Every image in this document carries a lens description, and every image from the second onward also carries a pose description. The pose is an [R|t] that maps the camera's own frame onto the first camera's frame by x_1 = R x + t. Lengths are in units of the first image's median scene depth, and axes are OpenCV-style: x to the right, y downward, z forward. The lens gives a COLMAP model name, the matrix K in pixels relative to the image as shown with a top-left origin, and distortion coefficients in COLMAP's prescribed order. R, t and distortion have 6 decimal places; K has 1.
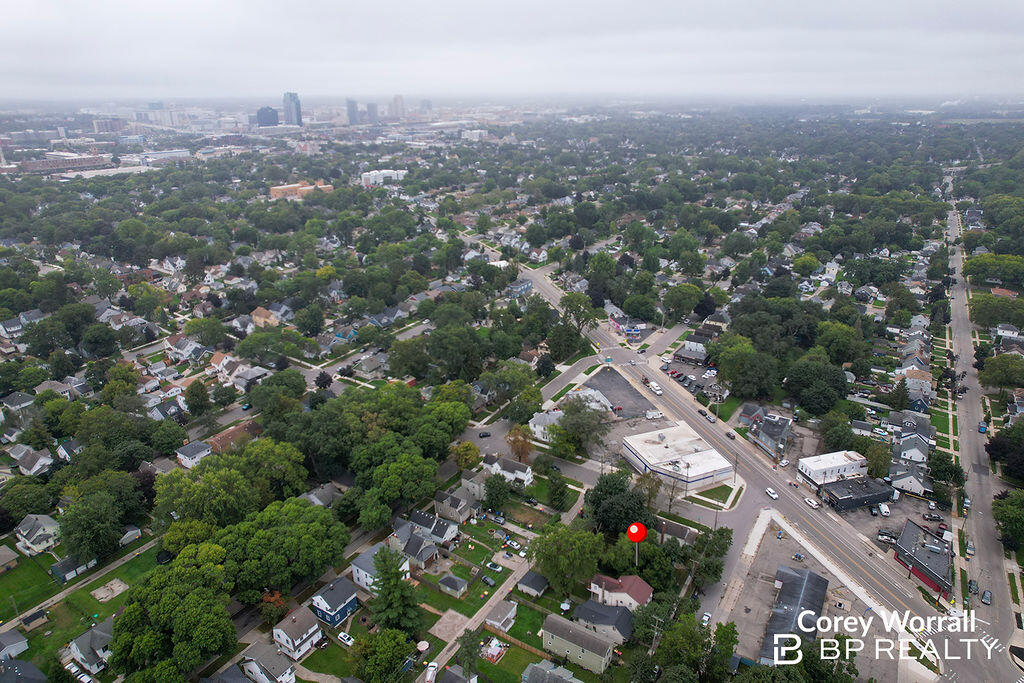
lens RADIAL K [[644.1, 0, 512.0], [0, 644.1, 341.5], [0, 0, 1]] dist [-0.002365, -0.000454]
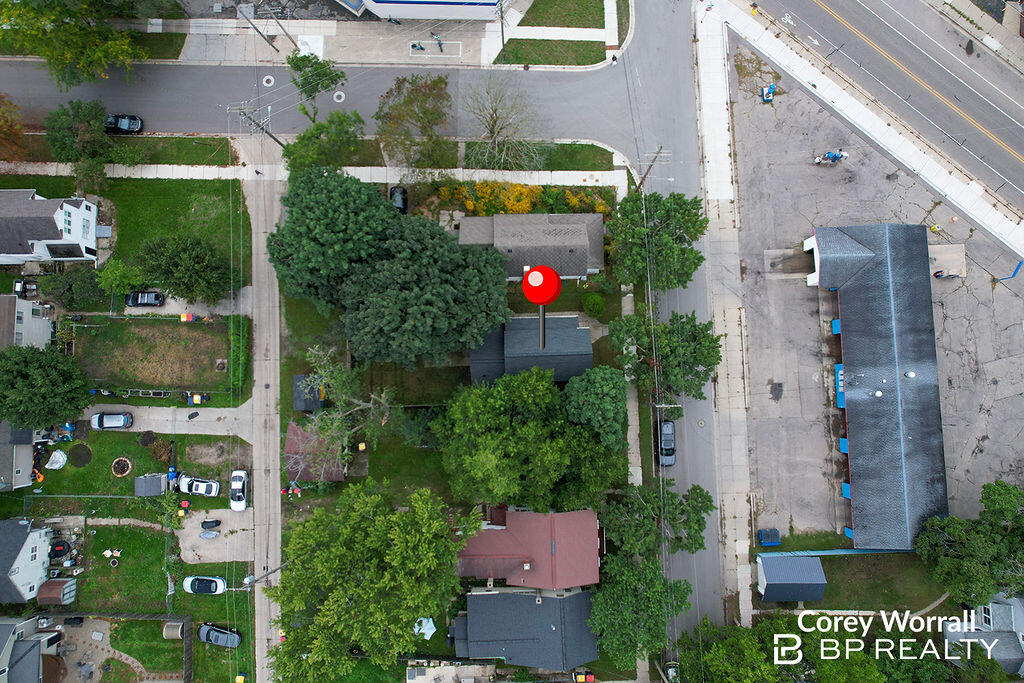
lens RADIAL K [[644.1, 0, 512.0], [0, 644.1, 341.5], [0, 0, 1]] dist [-0.002365, -0.000454]
pose [[0.830635, -0.555278, 0.041376, 0.188693], [0.199636, 0.366352, 0.908808, -0.027586], [-0.519799, -0.746627, 0.415159, 0.809700]]
